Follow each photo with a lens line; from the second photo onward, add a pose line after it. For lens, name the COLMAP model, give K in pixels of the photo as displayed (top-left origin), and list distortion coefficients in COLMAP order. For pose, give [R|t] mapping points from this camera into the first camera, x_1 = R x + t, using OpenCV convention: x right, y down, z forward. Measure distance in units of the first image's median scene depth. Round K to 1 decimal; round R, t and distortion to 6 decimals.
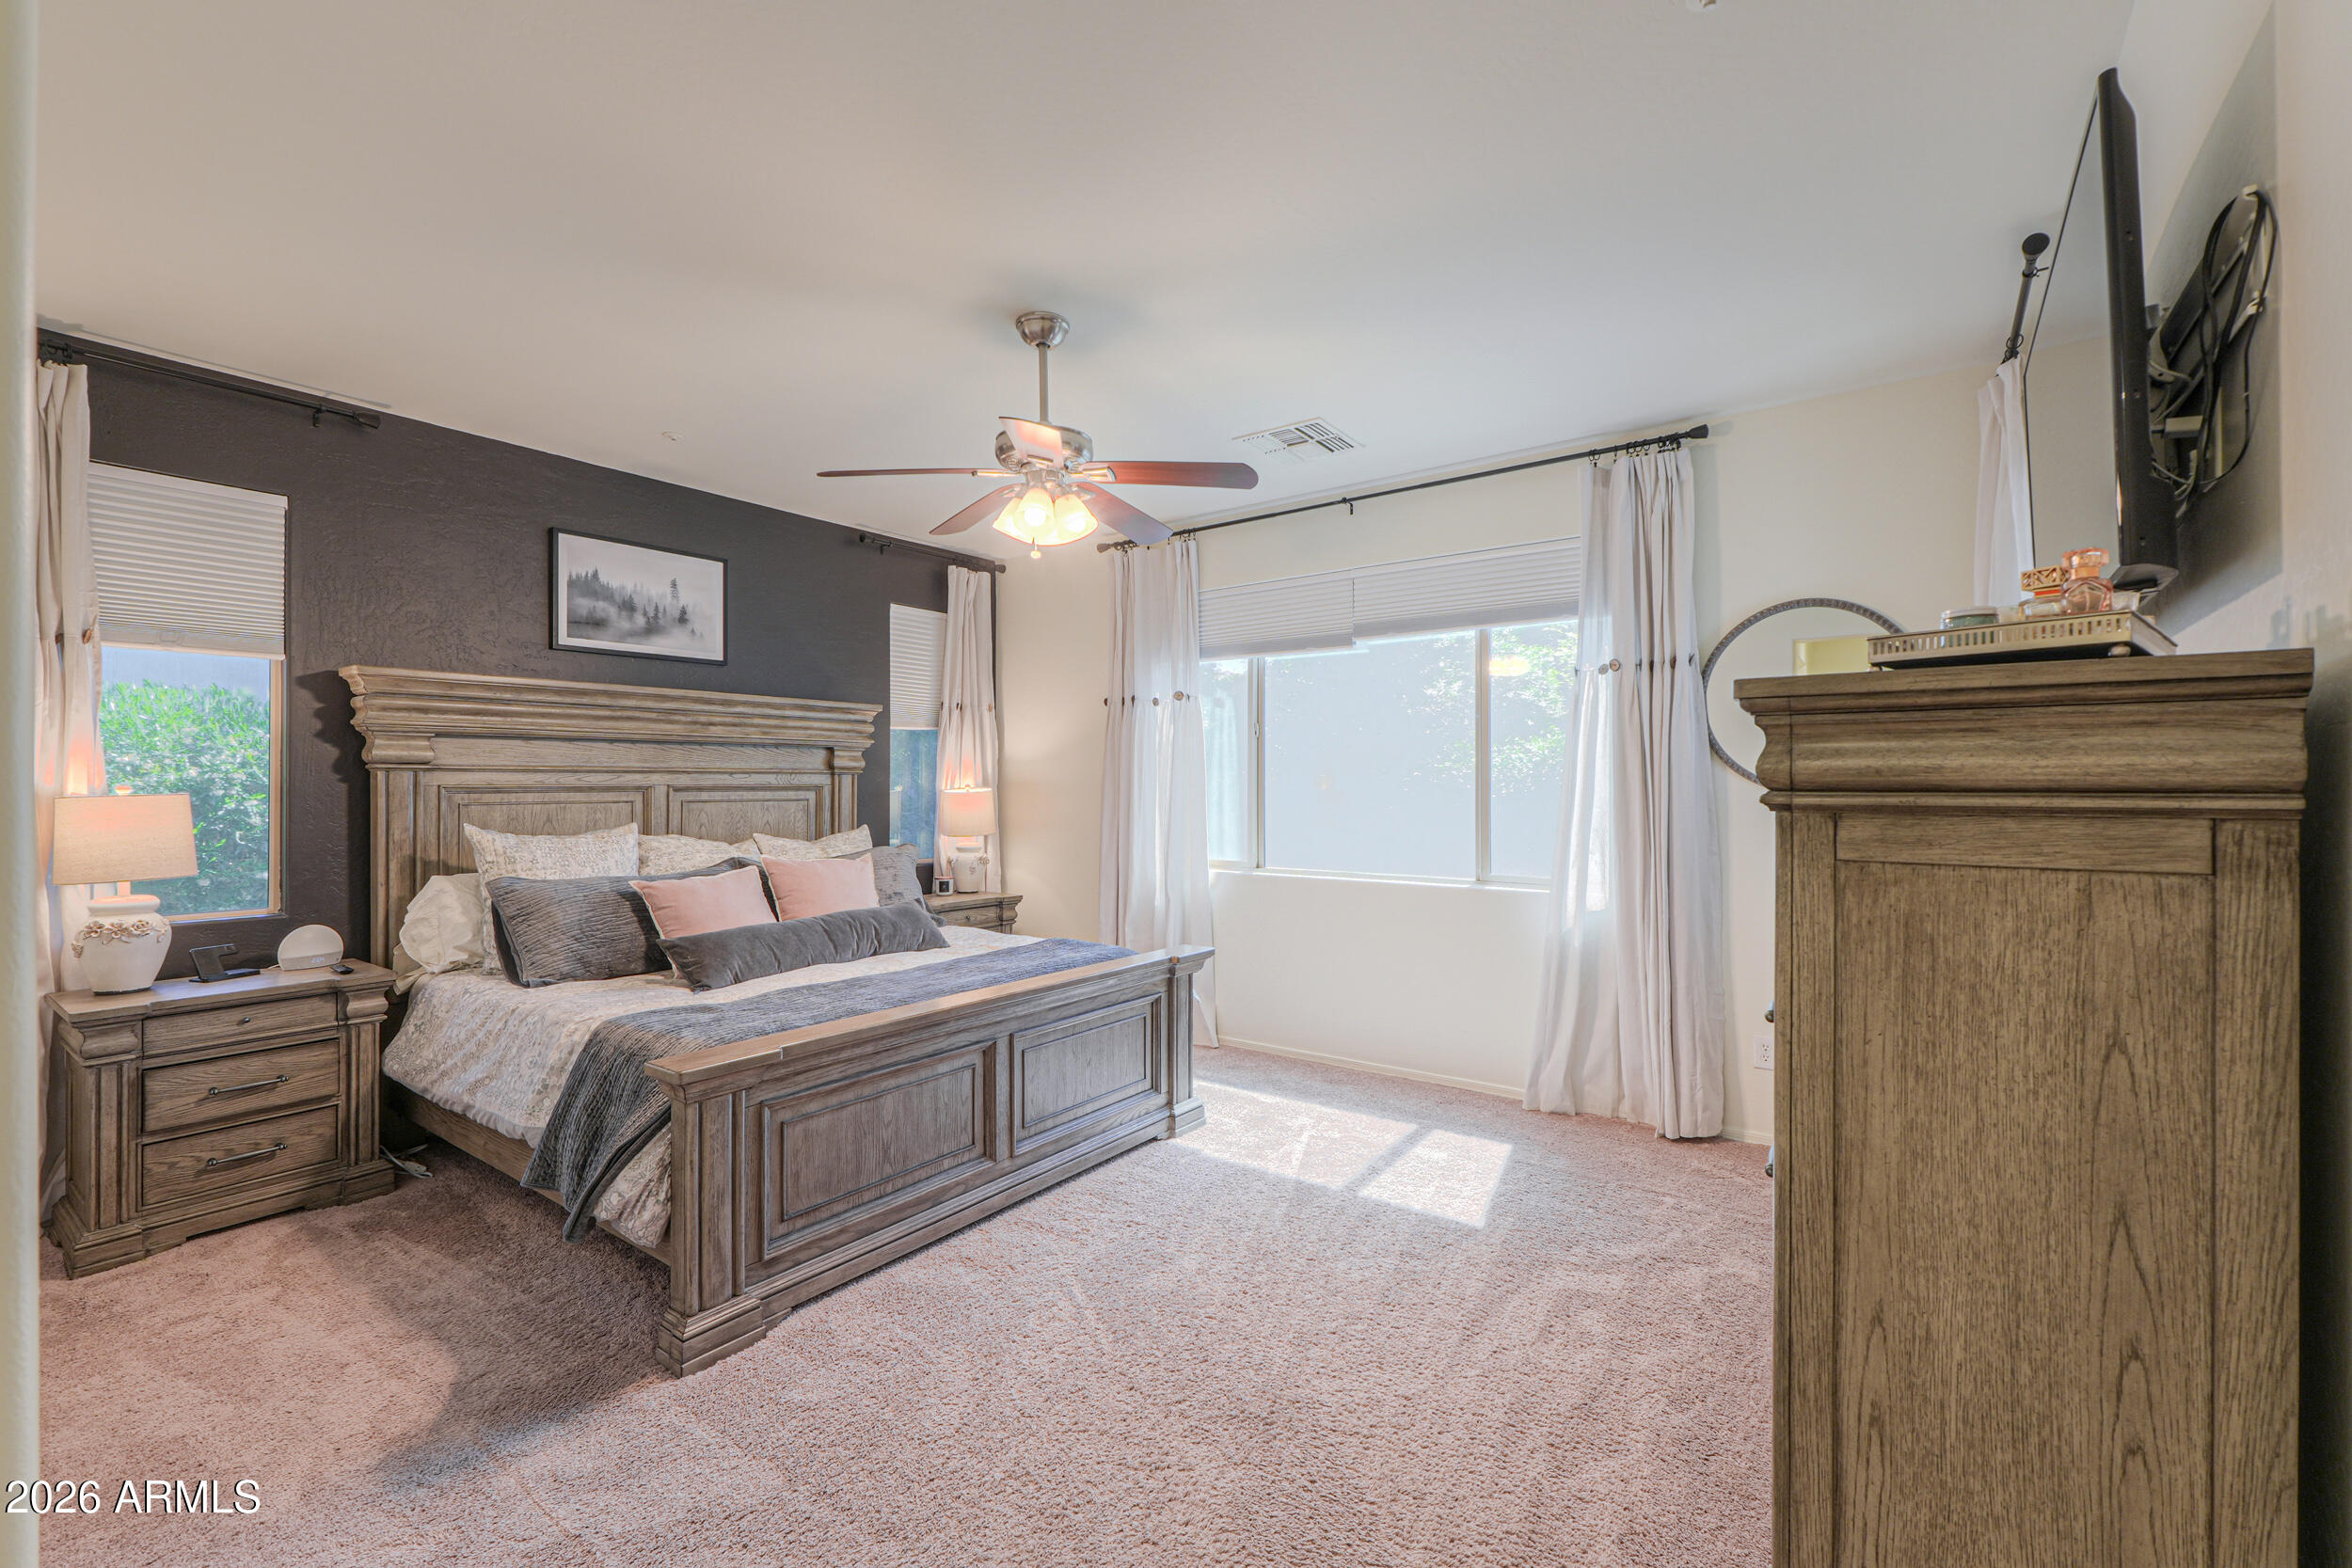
lens RADIAL K [[994.4, 0, 1170.8], [0, 994.4, 790.1], [0, 0, 1]] dist [0.010525, 0.000129]
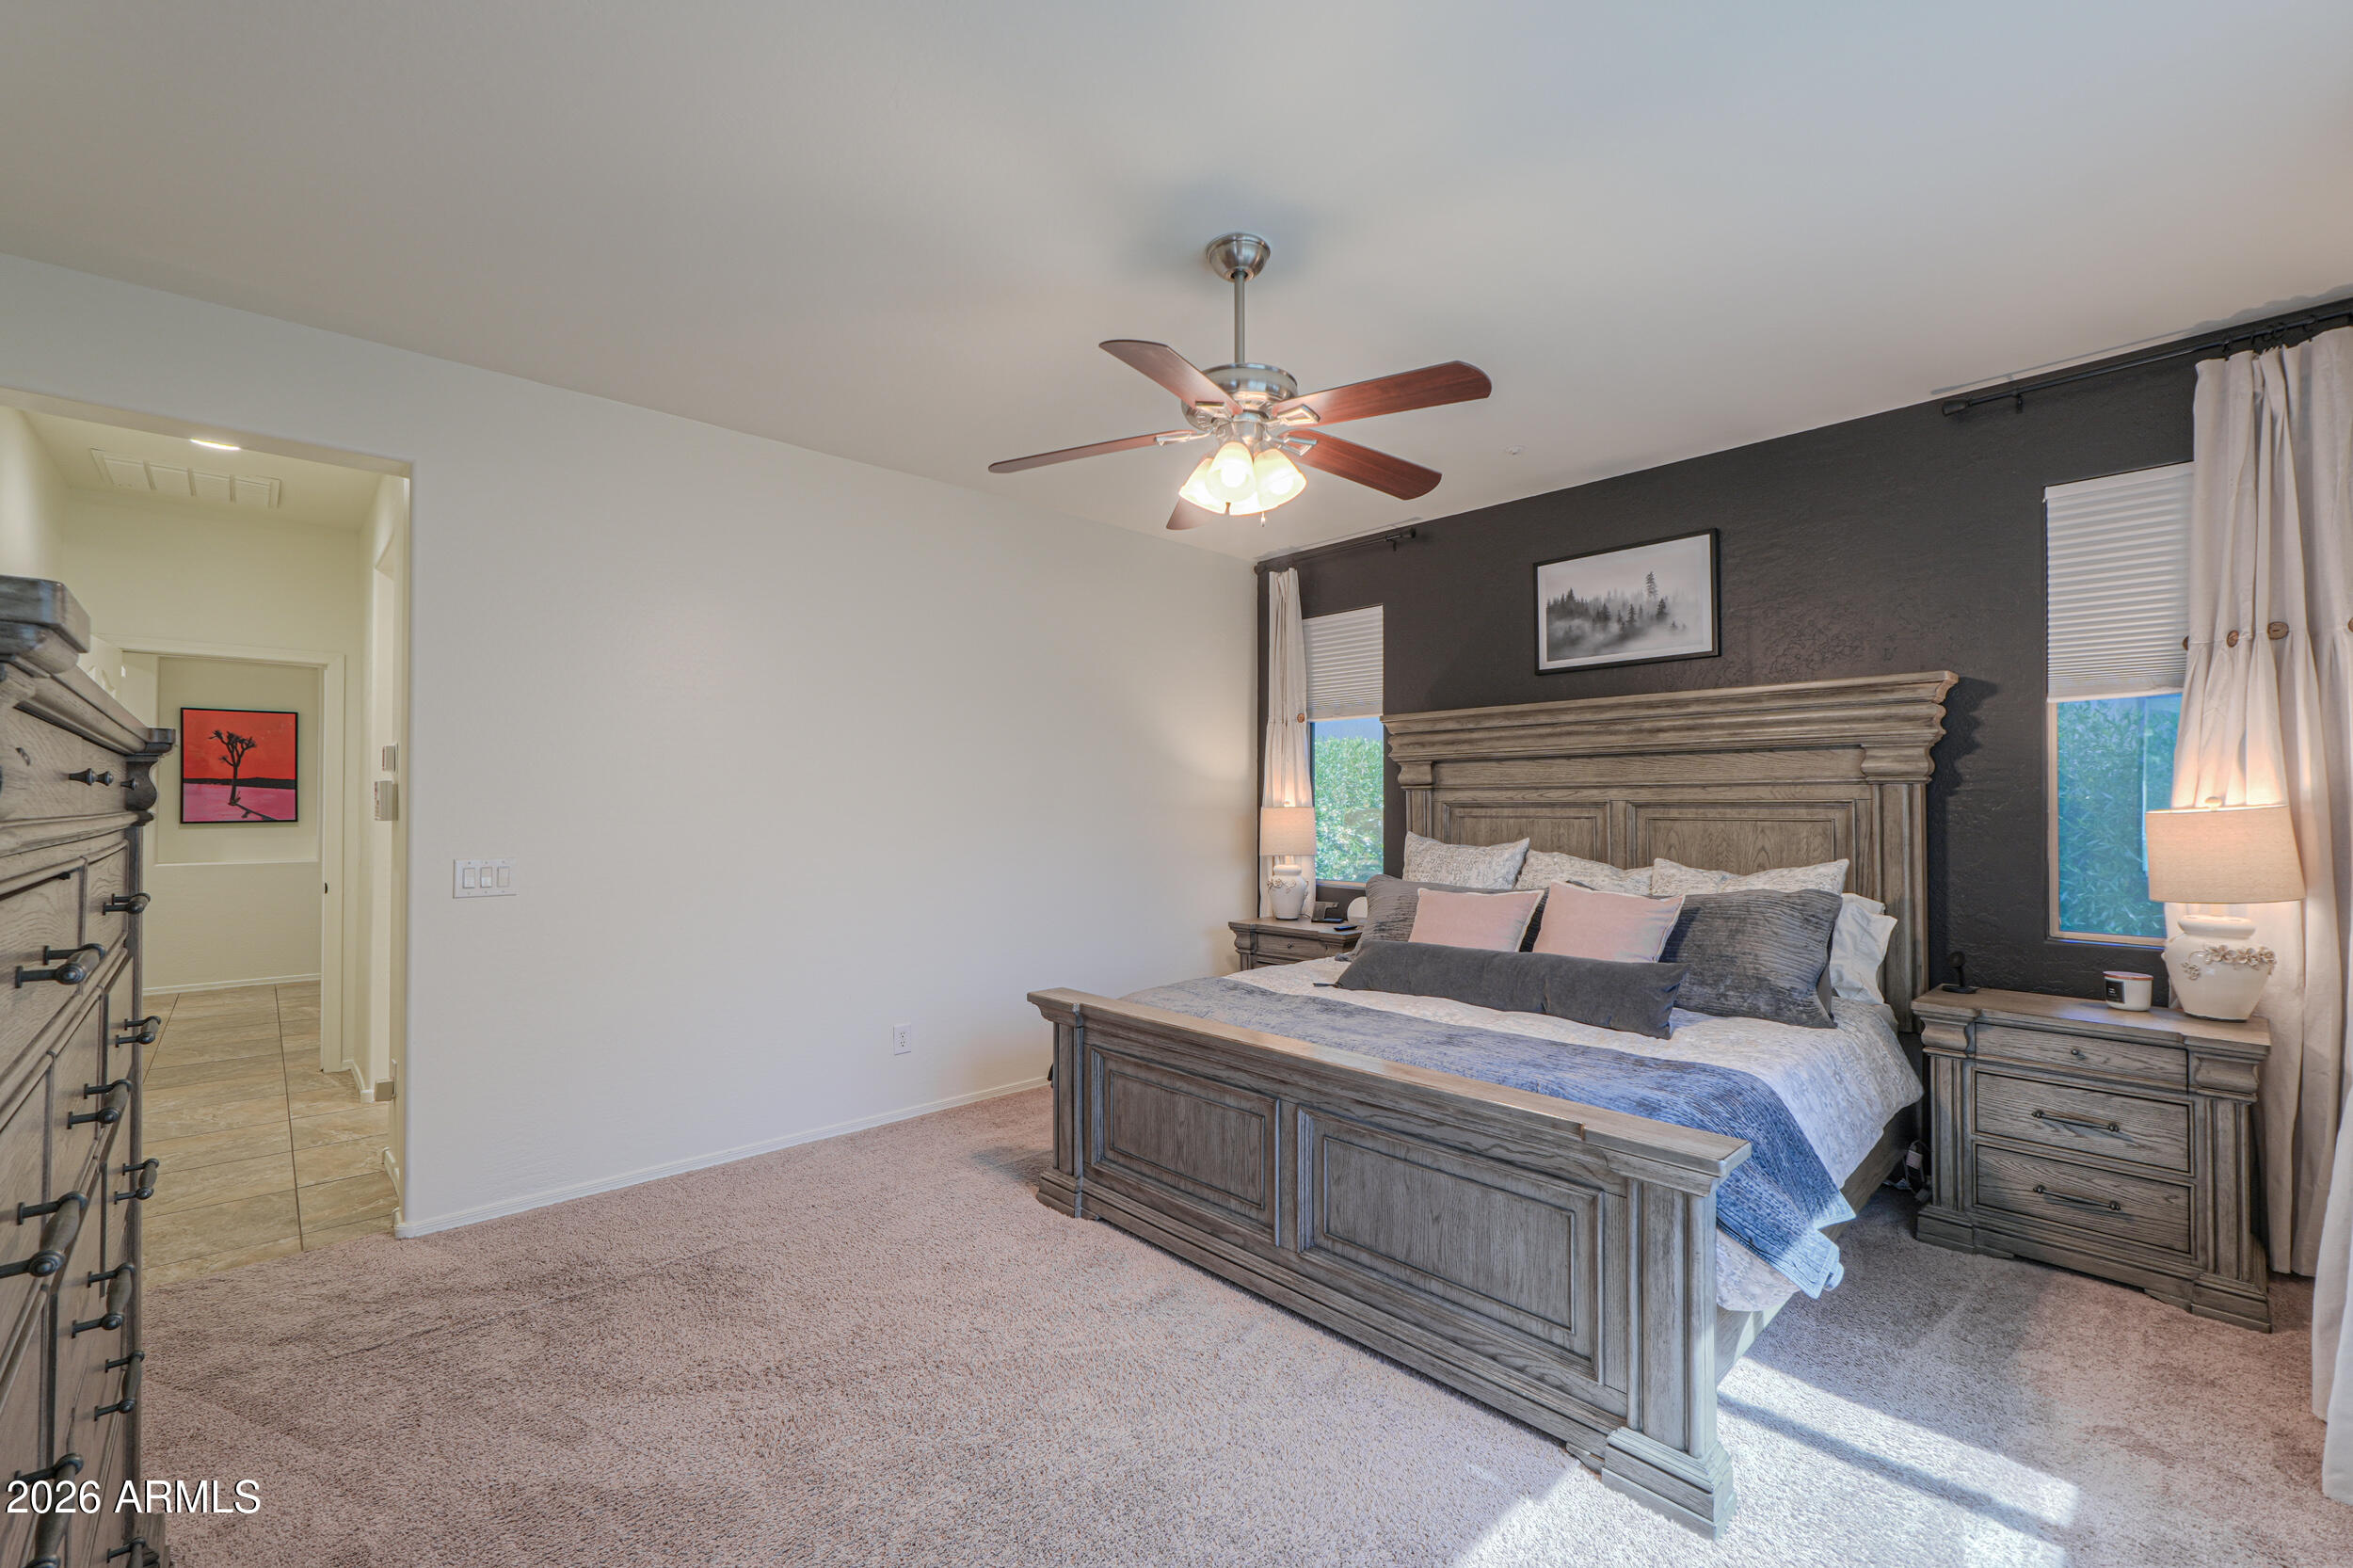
lens RADIAL K [[997.1, 0, 1175.7], [0, 997.1, 806.0], [0, 0, 1]] dist [-0.000283, -0.000196]
pose [[-0.179525, 0.002631, -0.983750, 0.499990], [-0.003914, 0.999987, 0.003389, -0.001862], [0.983746, 0.004458, -0.179512, 0.788792]]
